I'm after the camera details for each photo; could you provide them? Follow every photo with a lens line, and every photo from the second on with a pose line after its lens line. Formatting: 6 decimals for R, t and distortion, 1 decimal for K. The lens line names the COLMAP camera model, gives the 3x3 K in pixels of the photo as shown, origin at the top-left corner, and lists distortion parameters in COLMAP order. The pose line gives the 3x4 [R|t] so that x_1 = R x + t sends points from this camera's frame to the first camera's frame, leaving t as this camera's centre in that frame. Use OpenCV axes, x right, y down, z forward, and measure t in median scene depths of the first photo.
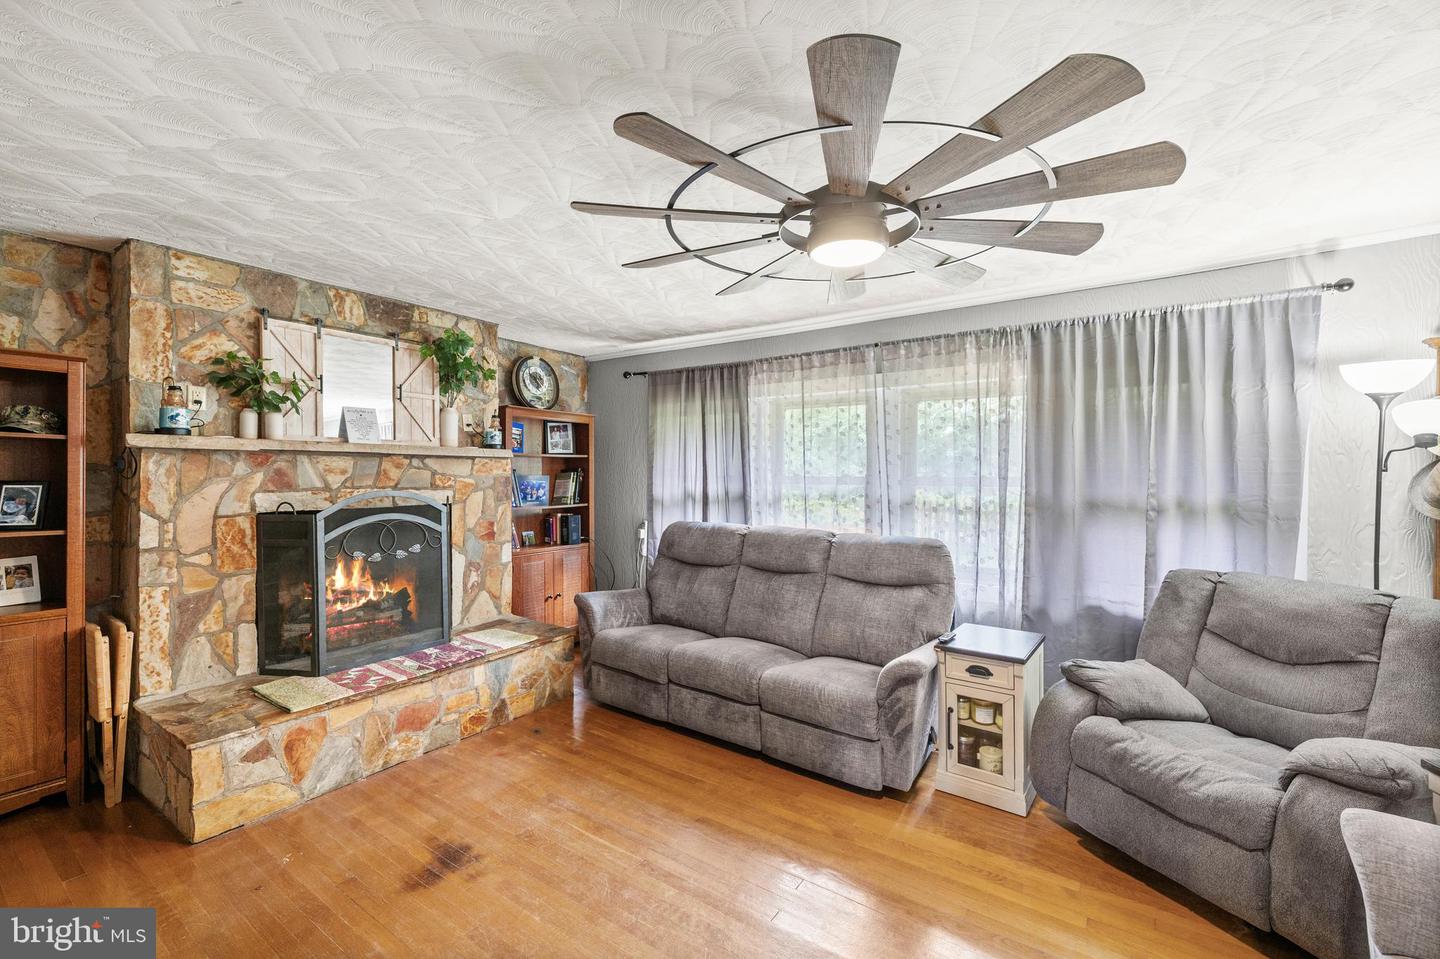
lens RADIAL K [[598.3, 0, 715.1], [0, 598.3, 475.2], [0, 0, 1]] dist [-0.000826, 0.000154]
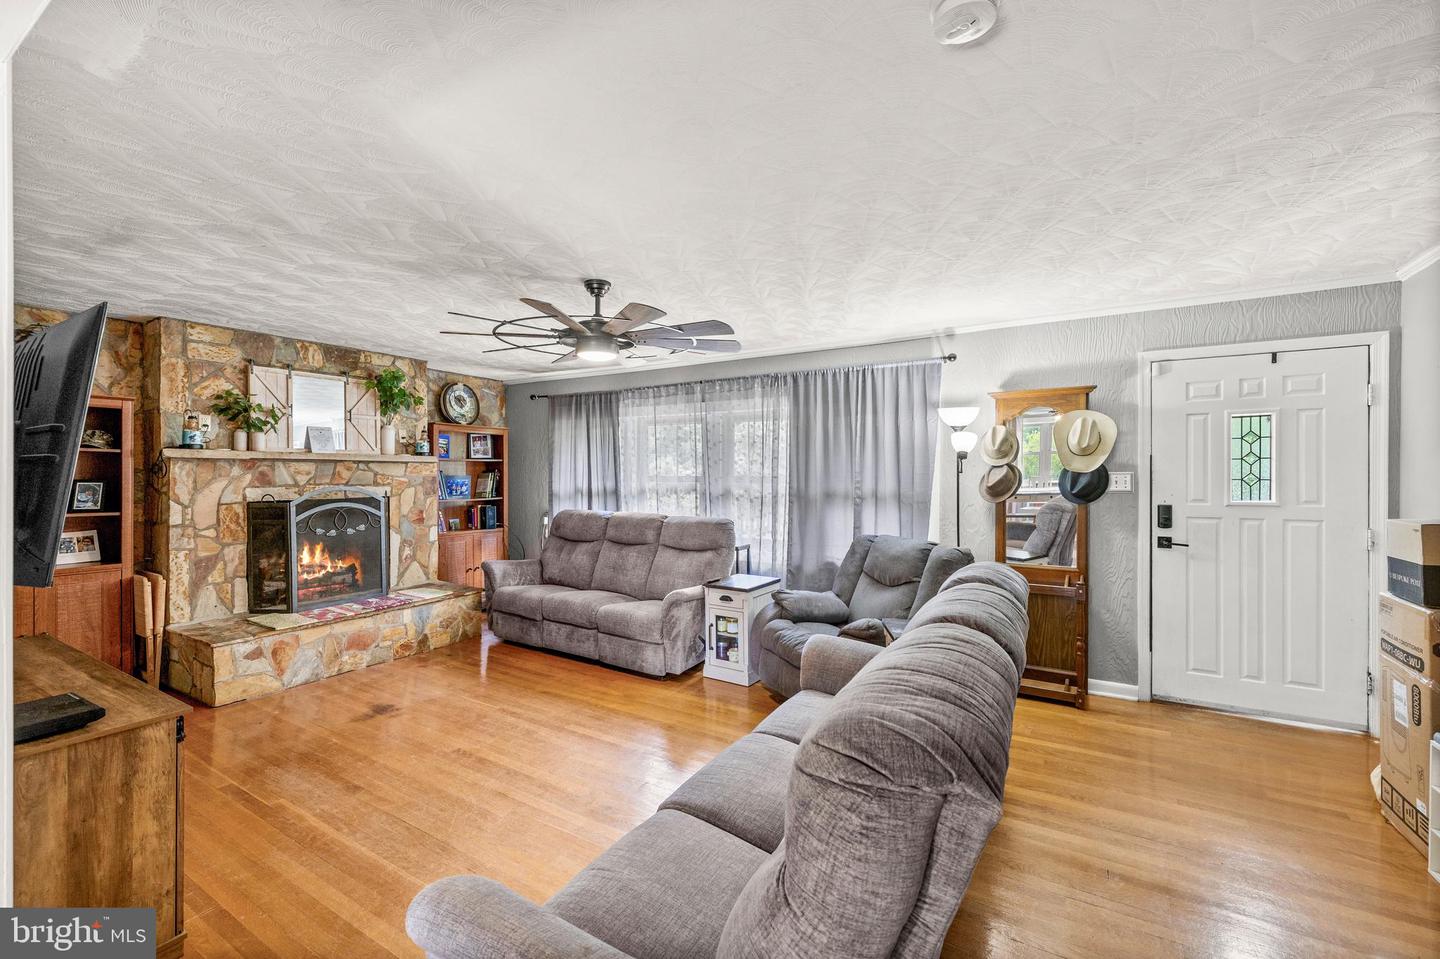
lens RADIAL K [[598.3, 0, 715.1], [0, 598.3, 475.2], [0, 0, 1]] dist [-0.000826, 0.000154]
pose [[0.998436, -0.001115, 0.055896, 0.263344], [0.001012, 0.999998, 0.001858, -0.002746], [-0.055898, -0.001798, 0.998435, -0.471944]]
